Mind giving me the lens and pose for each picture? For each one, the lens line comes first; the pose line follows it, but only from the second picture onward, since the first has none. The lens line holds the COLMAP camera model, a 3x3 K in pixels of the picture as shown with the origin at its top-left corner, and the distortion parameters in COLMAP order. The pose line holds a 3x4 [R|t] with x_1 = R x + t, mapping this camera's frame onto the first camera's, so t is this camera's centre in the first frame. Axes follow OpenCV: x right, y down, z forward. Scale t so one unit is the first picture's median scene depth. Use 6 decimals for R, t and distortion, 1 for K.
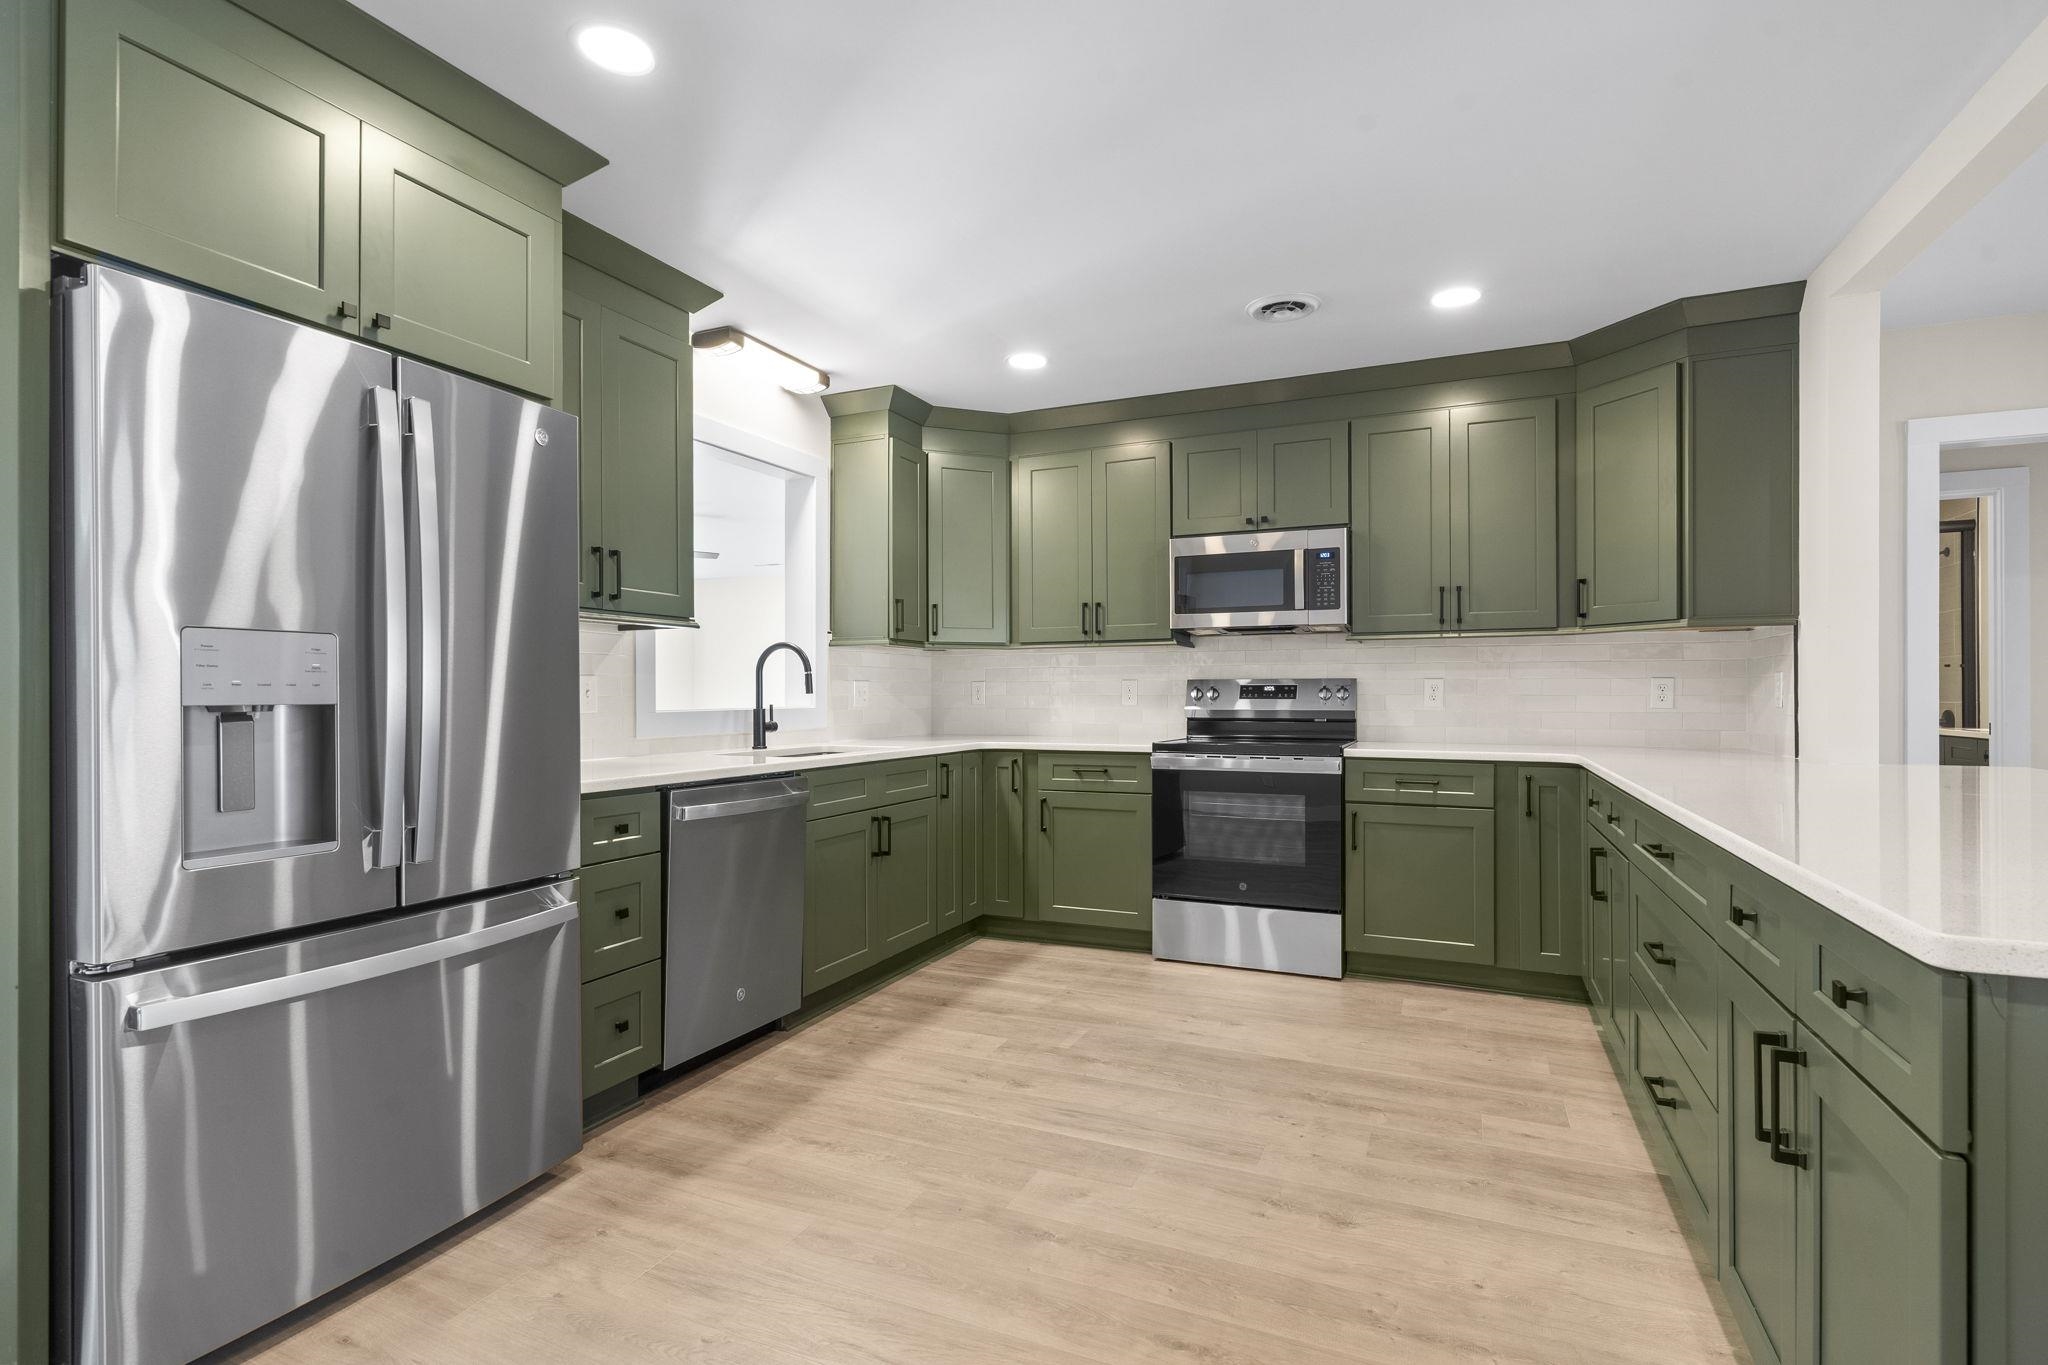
lens RADIAL K [[980.3, 0, 1011.1], [0, 980.3, 675.4], [0, 0, 1]] dist [-0.002249, -0.000627]
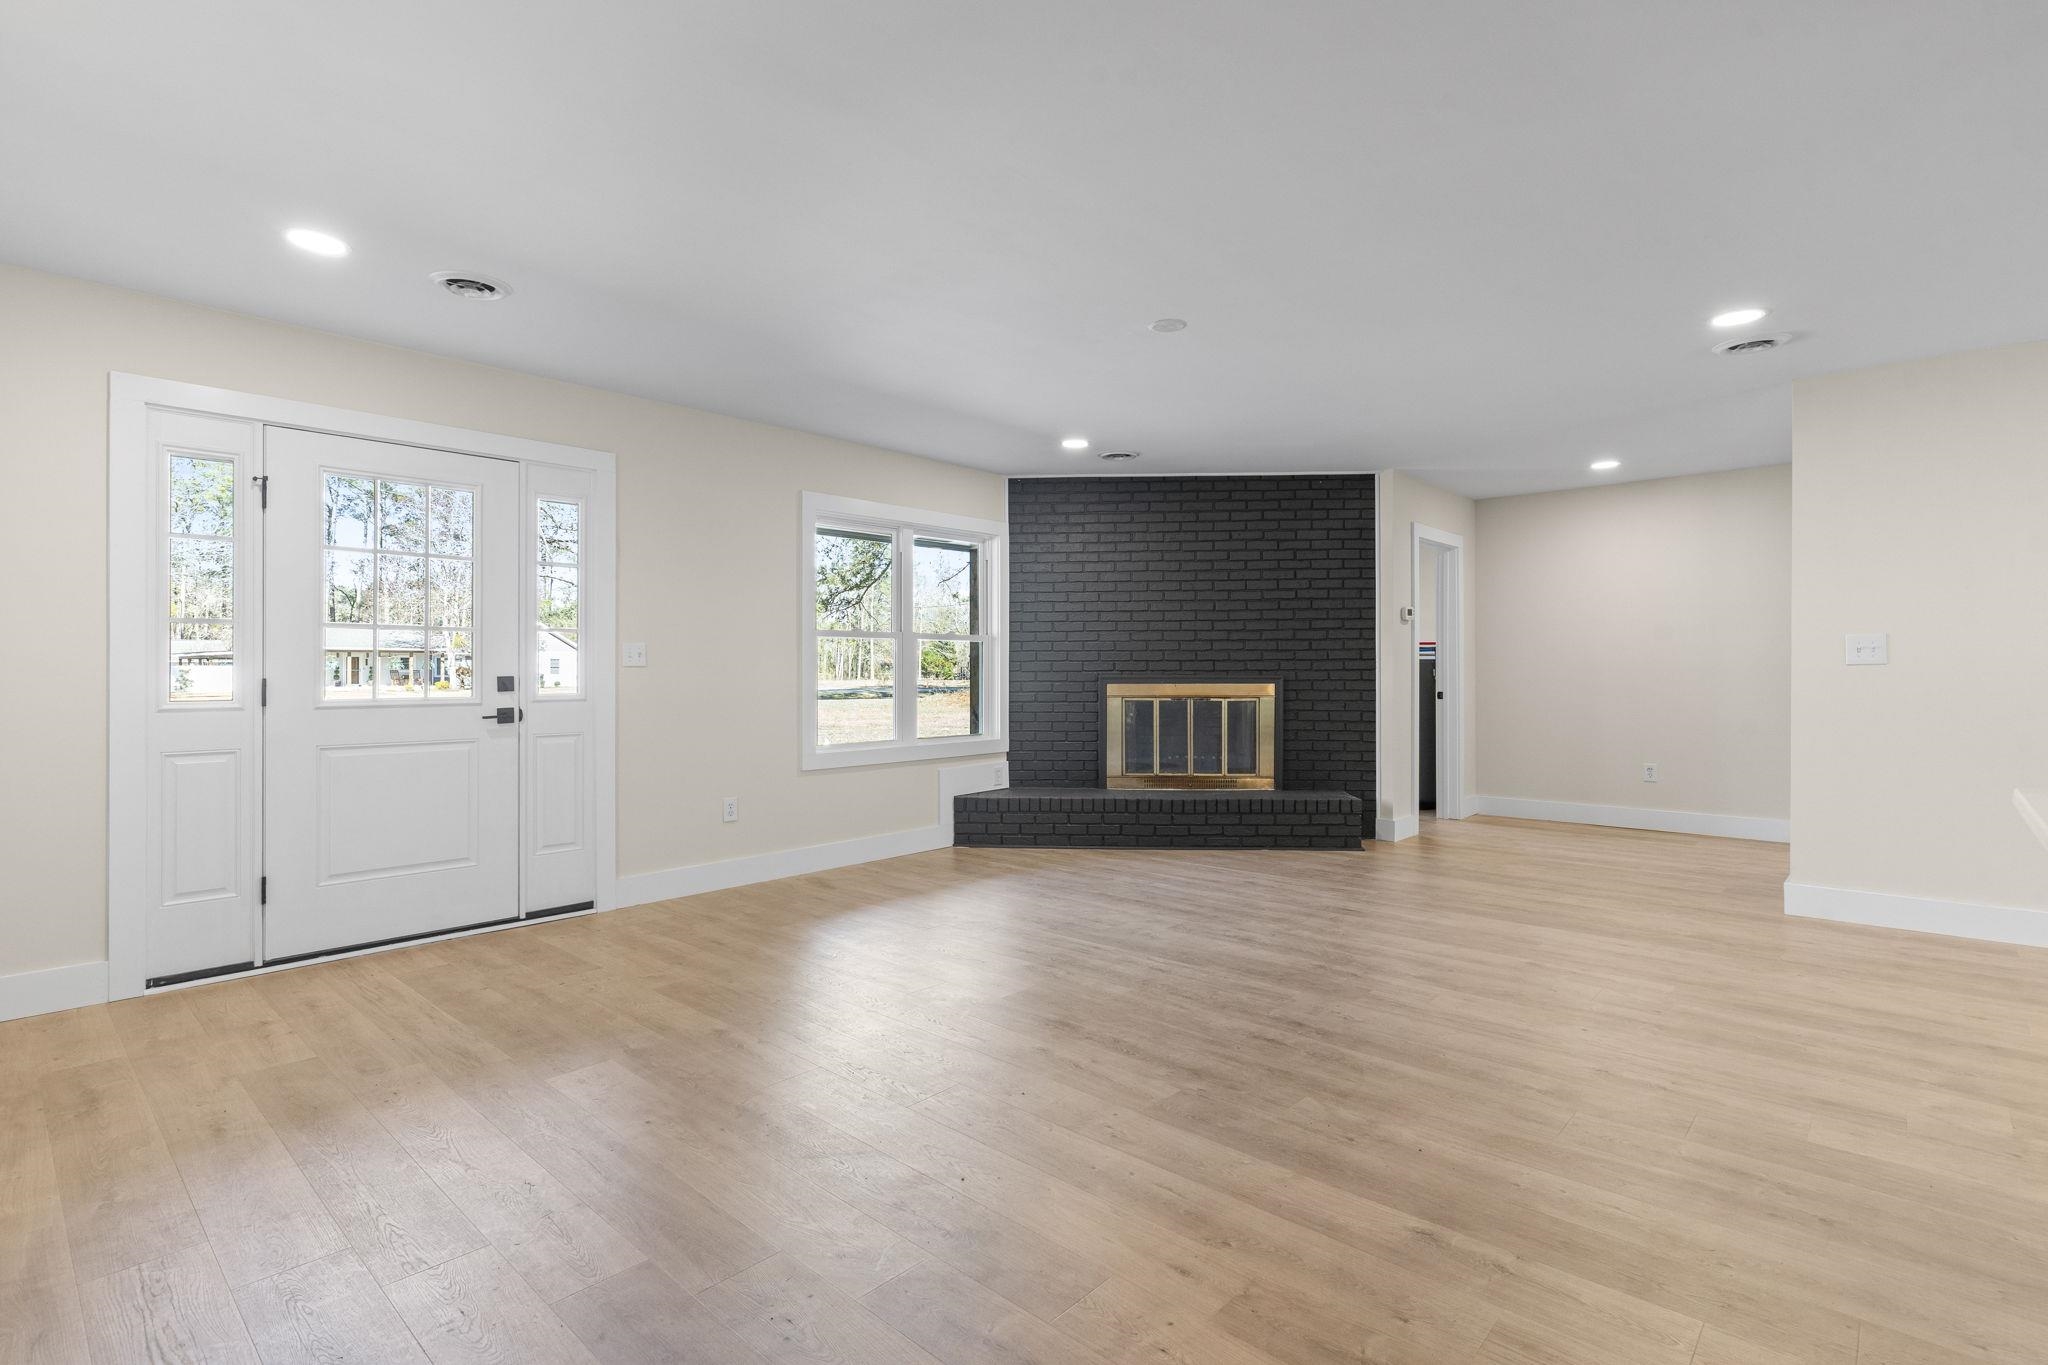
lens RADIAL K [[980.3, 0, 1011.1], [0, 980.3, 675.4], [0, 0, 1]] dist [-0.002249, -0.000627]
pose [[-0.950605, 0.000466, 0.310403, 0.838881], [0.000978, 0.999998, 0.001495, 0.026330], [-0.310401, 0.001725, -0.950604, 2.728009]]
